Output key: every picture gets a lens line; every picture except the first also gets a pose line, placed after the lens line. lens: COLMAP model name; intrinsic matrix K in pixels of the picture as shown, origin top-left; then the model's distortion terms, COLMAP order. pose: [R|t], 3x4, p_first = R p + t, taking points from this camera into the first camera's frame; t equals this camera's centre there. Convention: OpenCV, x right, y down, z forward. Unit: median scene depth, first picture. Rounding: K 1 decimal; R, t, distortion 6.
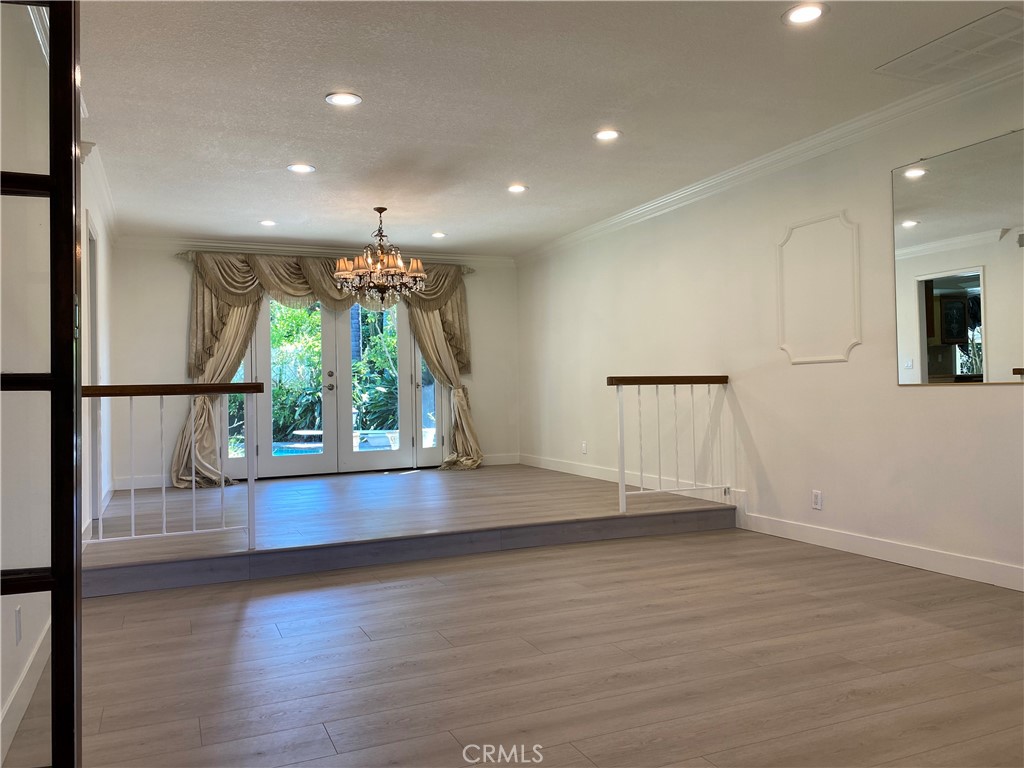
lens RADIAL K [[775.3, 0, 519.9], [0, 775.3, 368.0], [0, 0, 1]] dist [0.111481, -0.002523]
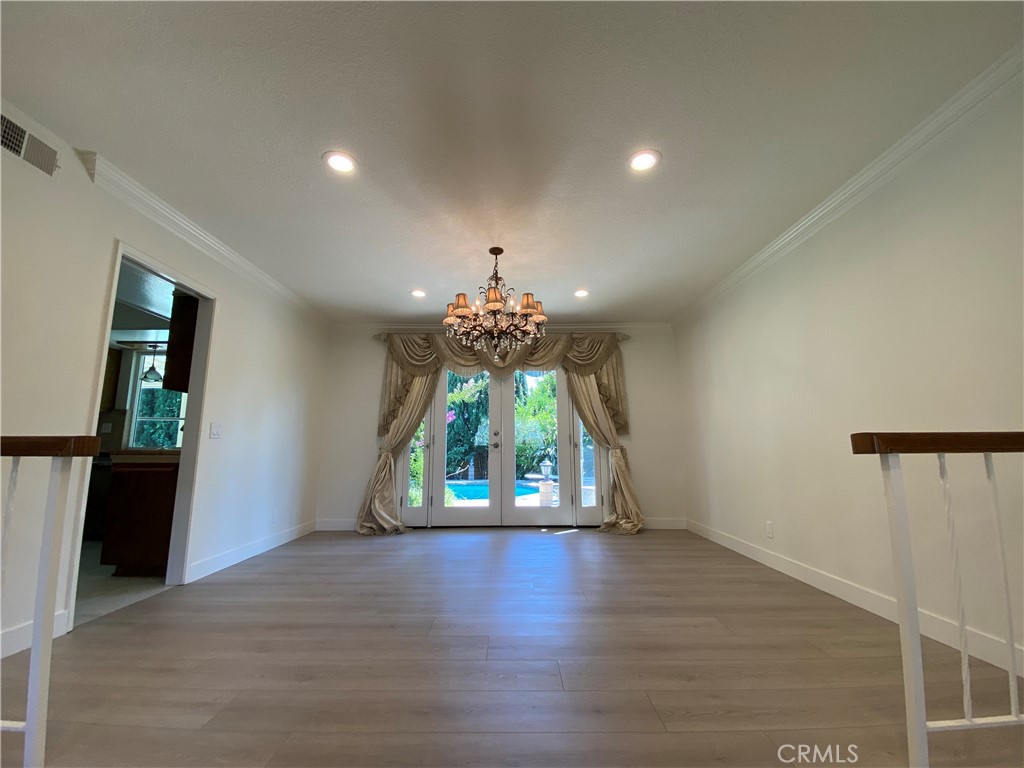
lens RADIAL K [[412.8, 0, 511.3], [0, 412.8, 383.3], [0, 0, 1]] dist [0.038492, -0.029692]
pose [[0.911890, -0.047051, -0.407729, 0.029521], [-0.003870, 0.992377, -0.123175, 0.010941], [0.410416, 0.113900, 0.904757, 0.601543]]
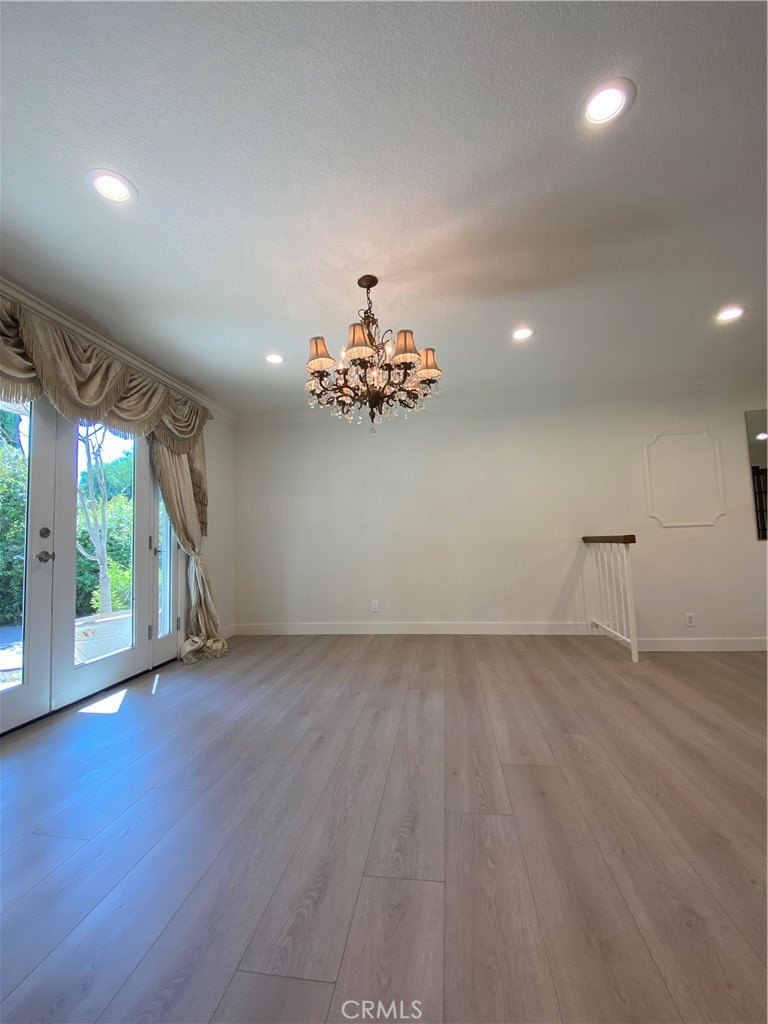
lens RADIAL K [[412.8, 0, 384.0], [0, 412.8, 512.0], [0, 0, 1]] dist [0.038492, -0.029692]
pose [[0.539315, 0.061111, 0.839884, -0.469492], [-0.000517, 0.997387, -0.072239, 0.018184], [-0.842104, 0.038525, 0.537938, 0.829286]]
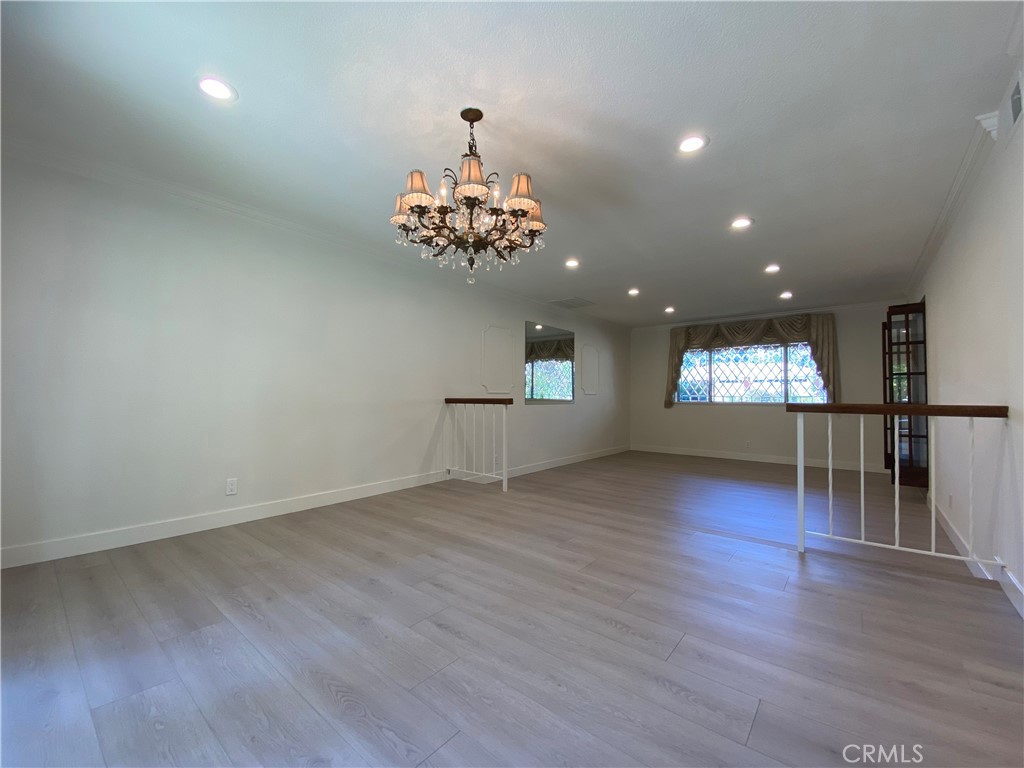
lens RADIAL K [[410.3, 0, 515.2], [0, 410.3, 386.6], [0, 0, 1]] dist [0.018557, -0.019660]
pose [[-0.442175, 0.035677, 0.896219, -0.486747], [-0.022221, 0.998466, -0.050711, 0.024001], [-0.896653, -0.042338, -0.440704, 1.134001]]
